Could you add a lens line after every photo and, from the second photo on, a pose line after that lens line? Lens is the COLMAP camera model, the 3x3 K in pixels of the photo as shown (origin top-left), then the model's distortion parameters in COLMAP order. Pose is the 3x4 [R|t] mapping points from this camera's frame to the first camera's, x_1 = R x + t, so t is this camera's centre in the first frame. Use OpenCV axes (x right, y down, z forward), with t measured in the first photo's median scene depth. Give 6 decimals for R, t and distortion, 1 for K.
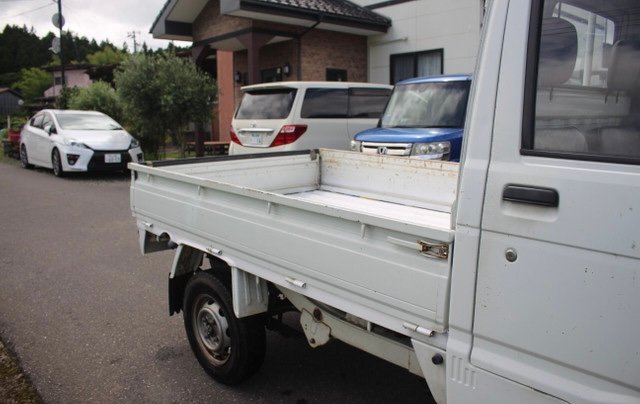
lens RADIAL K [[527.9, 0, 311.6], [0, 527.9, 205.8], [0, 0, 1]] dist [-0.150218, 0.121751]
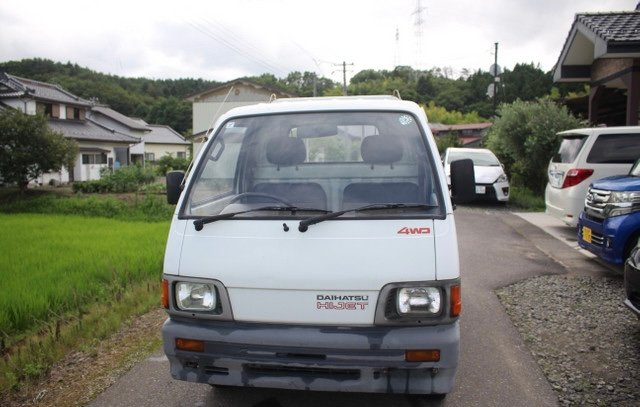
lens RADIAL K [[527.9, 0, 314.9], [0, 527.9, 204.1], [0, 0, 1]] dist [-0.150218, 0.121751]
pose [[0.615071, 0.076978, -0.784705, 0.626191], [-0.124122, 0.992267, 0.000049, -0.019527], [0.778640, 0.097369, 0.619870, -0.091623]]
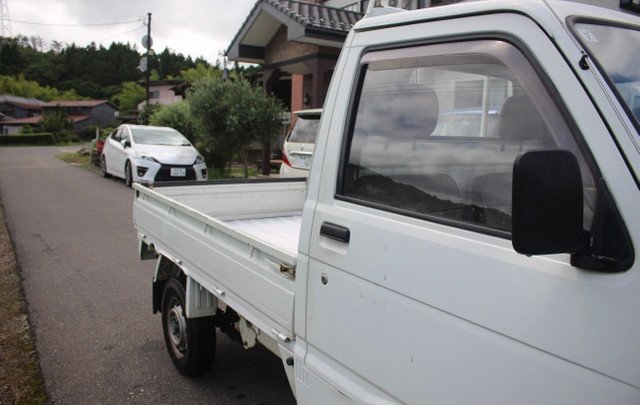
lens RADIAL K [[527.9, 0, 313.1], [0, 527.9, 205.3], [0, 0, 1]] dist [-0.150218, 0.121751]
pose [[0.986769, 0.054093, -0.152842, 0.115953], [-0.059756, 0.997677, -0.032700, -0.008208], [0.150718, 0.041401, 0.987709, -0.054640]]
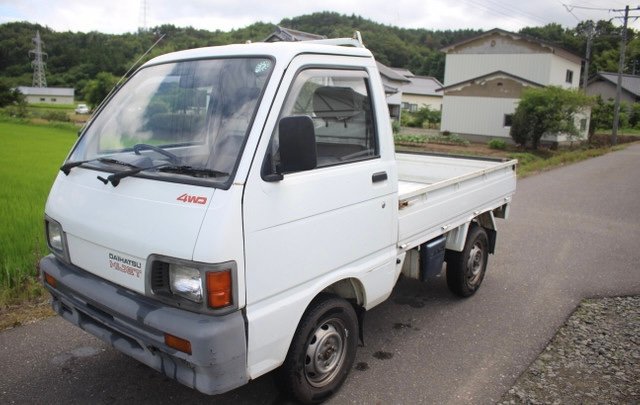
lens RADIAL K [[527.9, 0, 315.7], [0, 527.9, 203.8], [0, 0, 1]] dist [-0.150218, 0.121751]
pose [[0.147745, 0.196422, -0.969324, 0.701467], [-0.188043, 0.967782, 0.167448, -0.078186], [0.970985, 0.157535, 0.179921, 0.238641]]
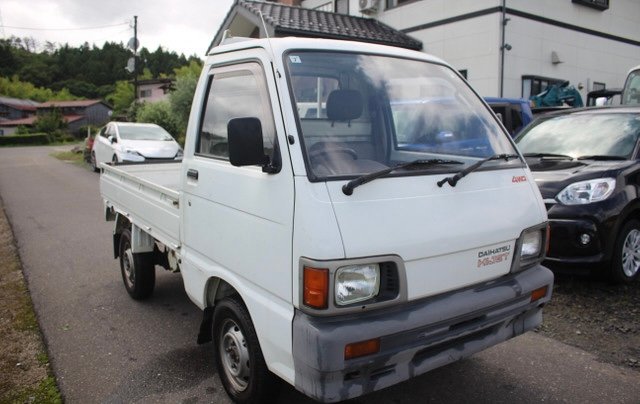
lens RADIAL K [[527.9, 0, 314.0], [0, 527.9, 206.4], [0, 0, 1]] dist [-0.150218, 0.121751]
pose [[0.988454, 0.033906, -0.147681, 0.255297], [-0.037496, 0.999063, -0.021595, 0.028842], [0.146811, 0.026883, 0.988799, -0.217905]]
